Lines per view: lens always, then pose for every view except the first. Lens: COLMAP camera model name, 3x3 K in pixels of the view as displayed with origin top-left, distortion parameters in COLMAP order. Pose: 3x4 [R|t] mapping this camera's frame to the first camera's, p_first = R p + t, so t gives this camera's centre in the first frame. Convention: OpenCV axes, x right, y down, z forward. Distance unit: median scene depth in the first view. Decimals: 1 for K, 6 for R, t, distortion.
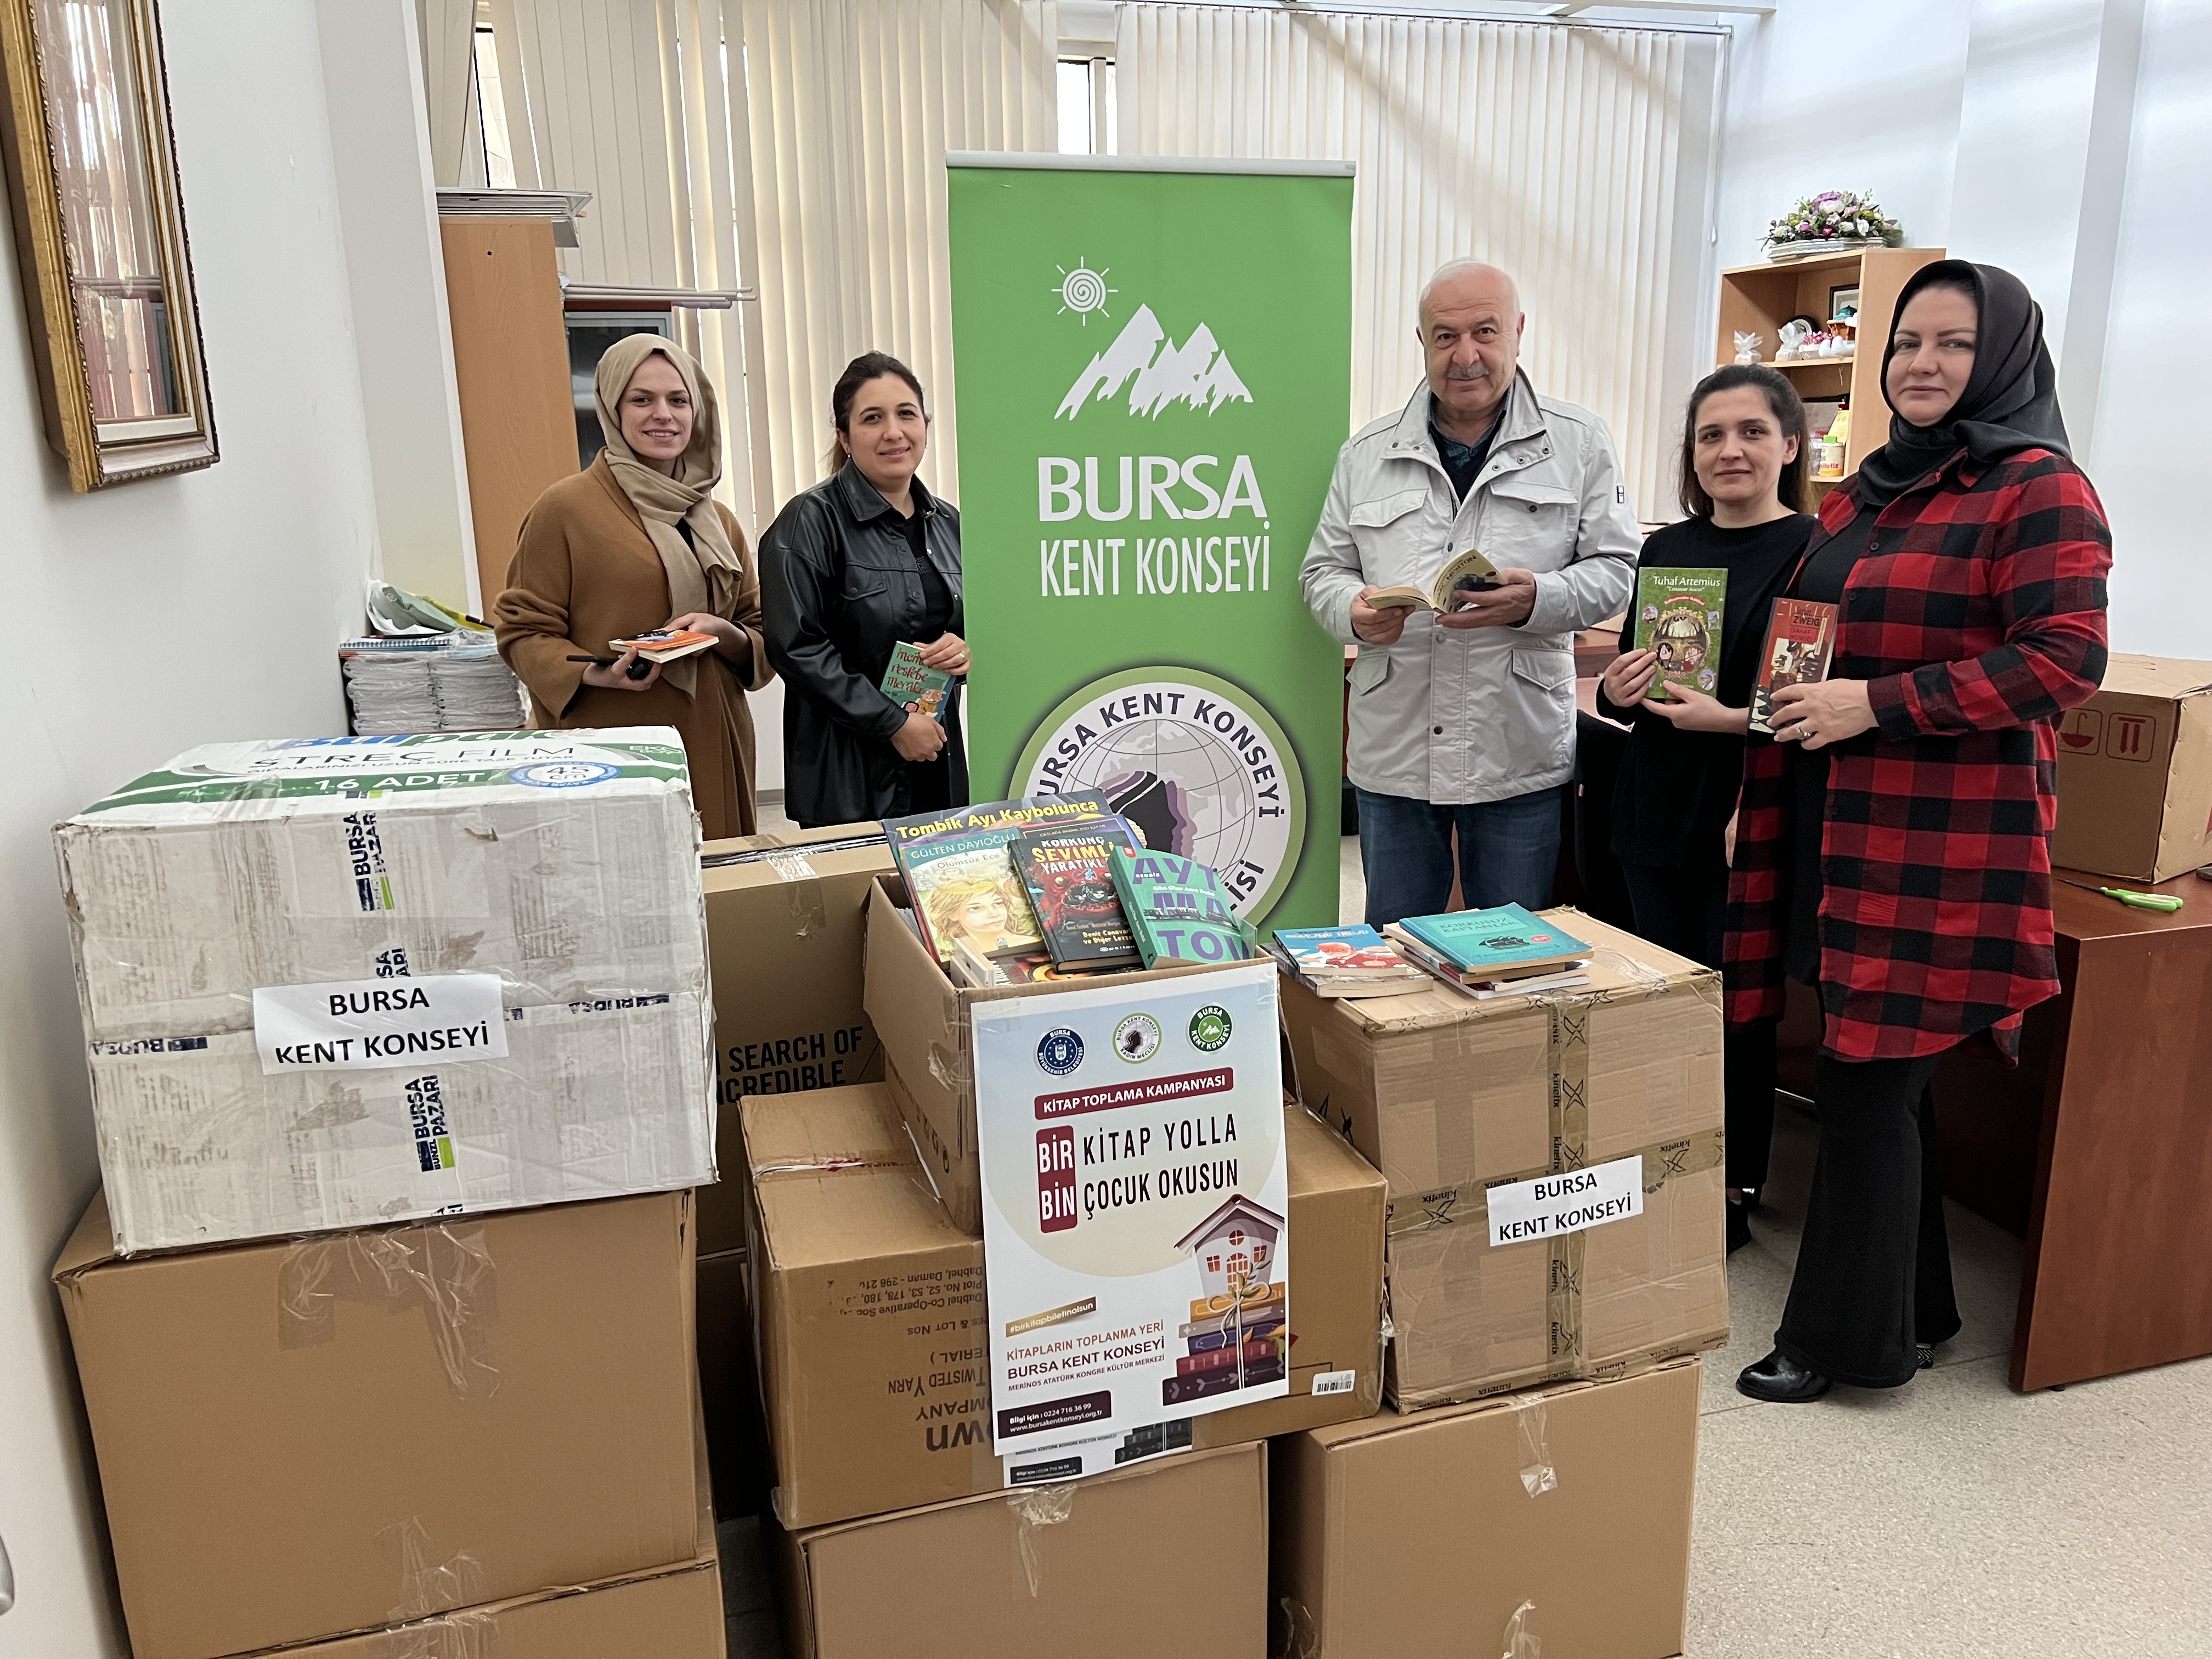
lens RADIAL K [[1672.4, 0, 1090.1], [0, 1672.4, 825.1], [0, 0, 1]] dist [0.005432, -0.027969]
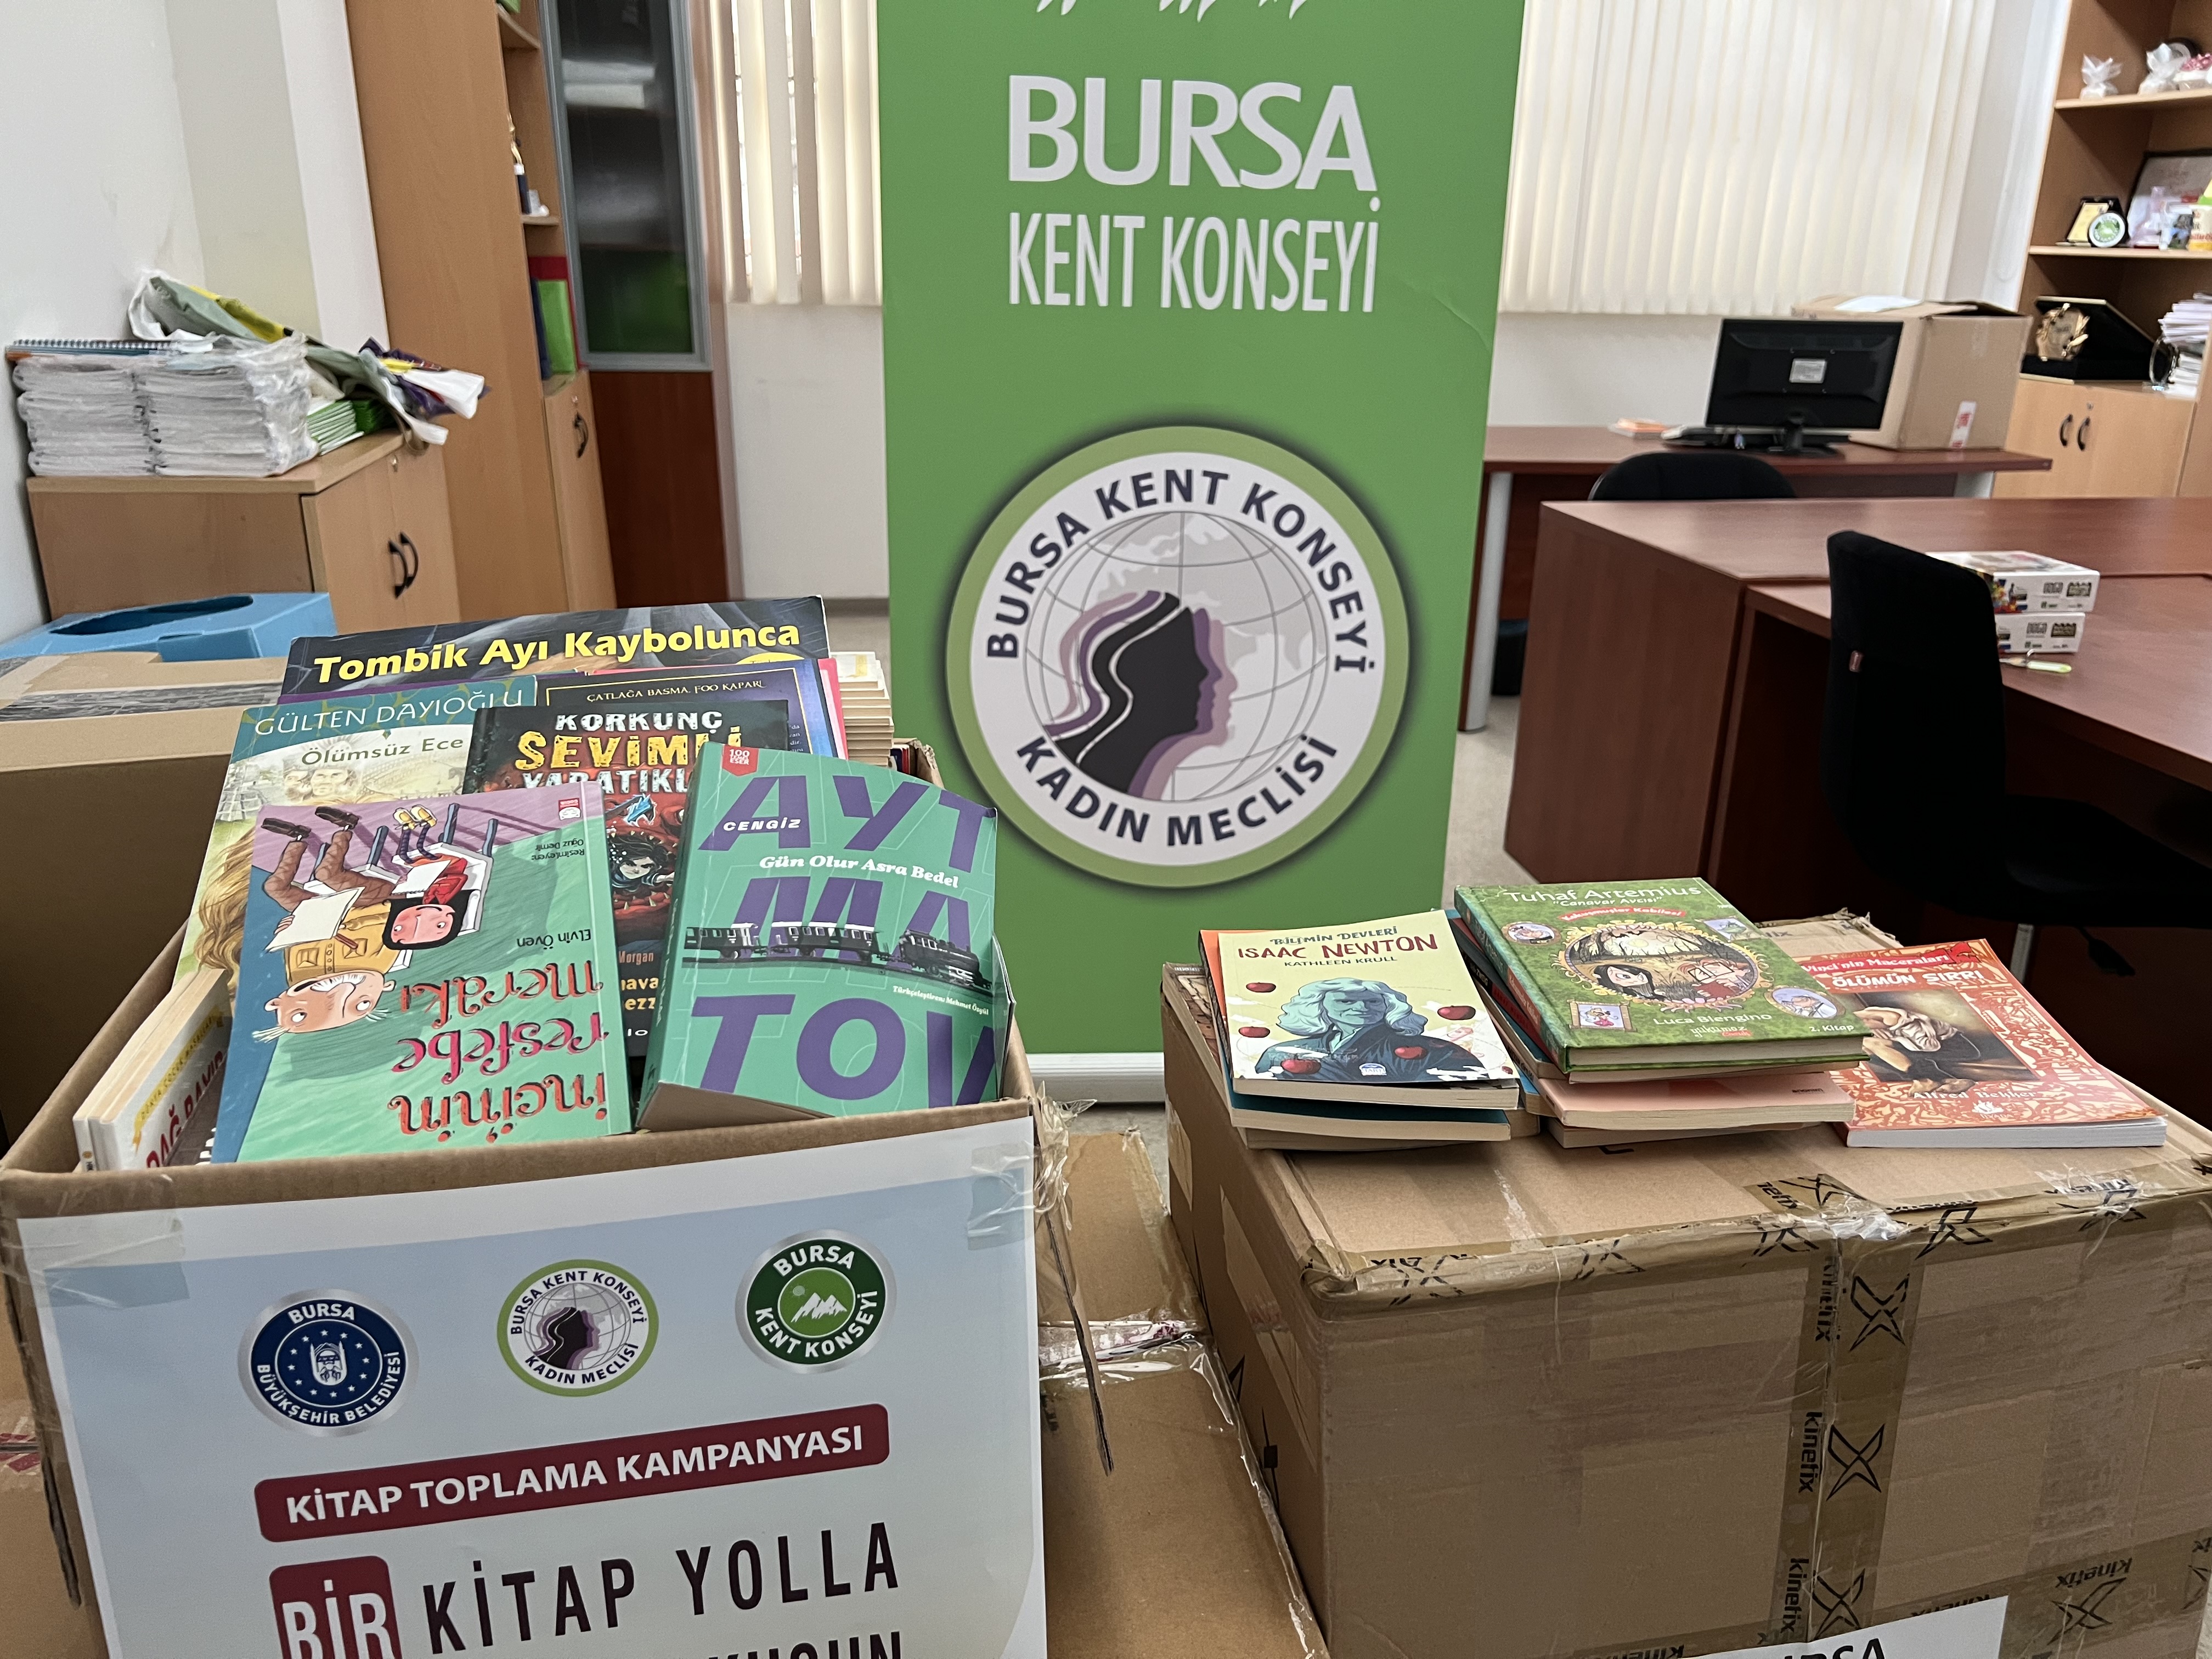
lens RADIAL K [[1672.4, 0, 1120.1], [0, 1672.4, 840.5], [0, 0, 1]] dist [0.005432, -0.027969]
pose [[0.994020, 0.068272, -0.085225, 0.081559], [-0.058550, 0.992006, 0.111782, -0.007604], [0.092176, -0.106124, 0.990071, 0.350604]]
